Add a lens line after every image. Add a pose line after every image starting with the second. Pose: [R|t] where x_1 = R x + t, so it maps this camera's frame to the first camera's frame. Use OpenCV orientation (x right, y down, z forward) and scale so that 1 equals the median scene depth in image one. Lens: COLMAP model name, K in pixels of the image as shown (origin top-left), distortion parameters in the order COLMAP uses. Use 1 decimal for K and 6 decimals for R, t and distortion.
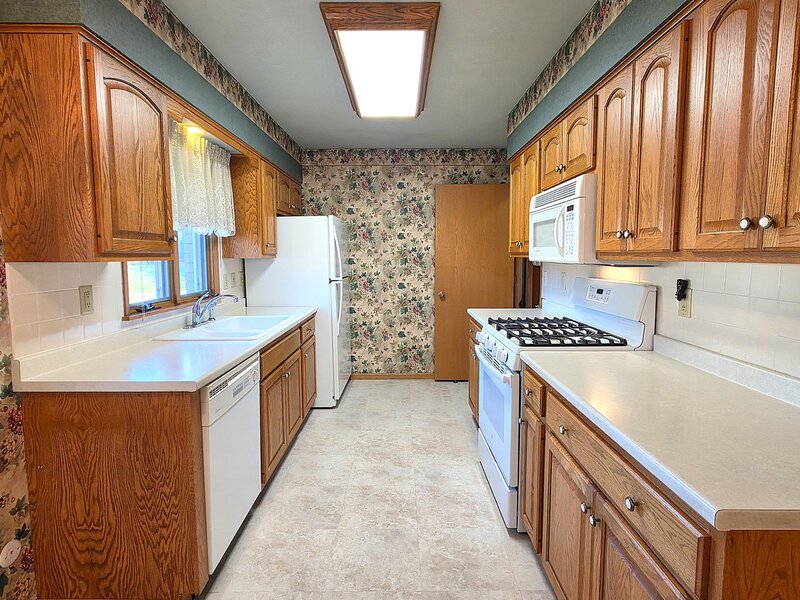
lens RADIAL K [[430.4, 0, 405.0], [0, 430.4, 292.9], [0, 0, 1]] dist [-0.000172, -0.000353]
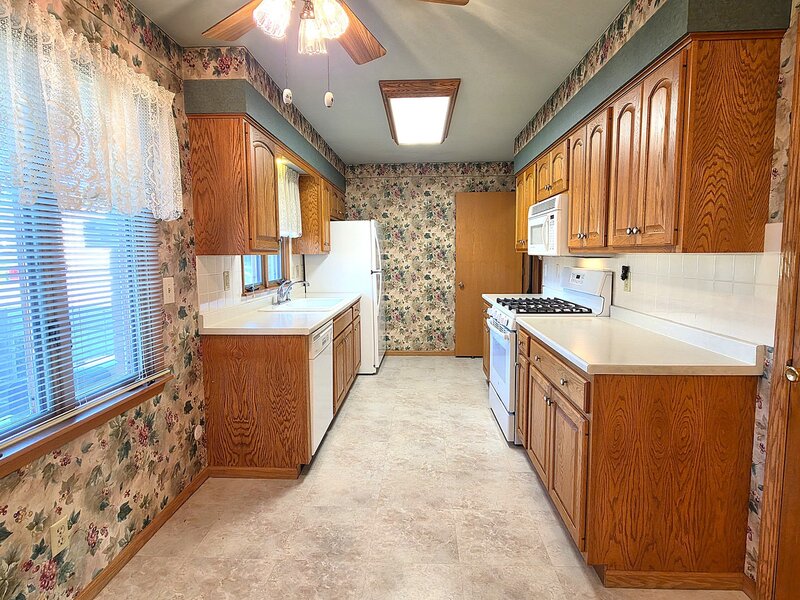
lens RADIAL K [[430.4, 0, 405.2], [0, 430.4, 293.0], [0, 0, 1]] dist [-0.000172, -0.000353]
pose [[0.999015, -0.000301, -0.044372, -0.037138], [0.000544, 0.999985, 0.005469, 0.044904], [0.044370, -0.005488, 0.999000, -0.430319]]
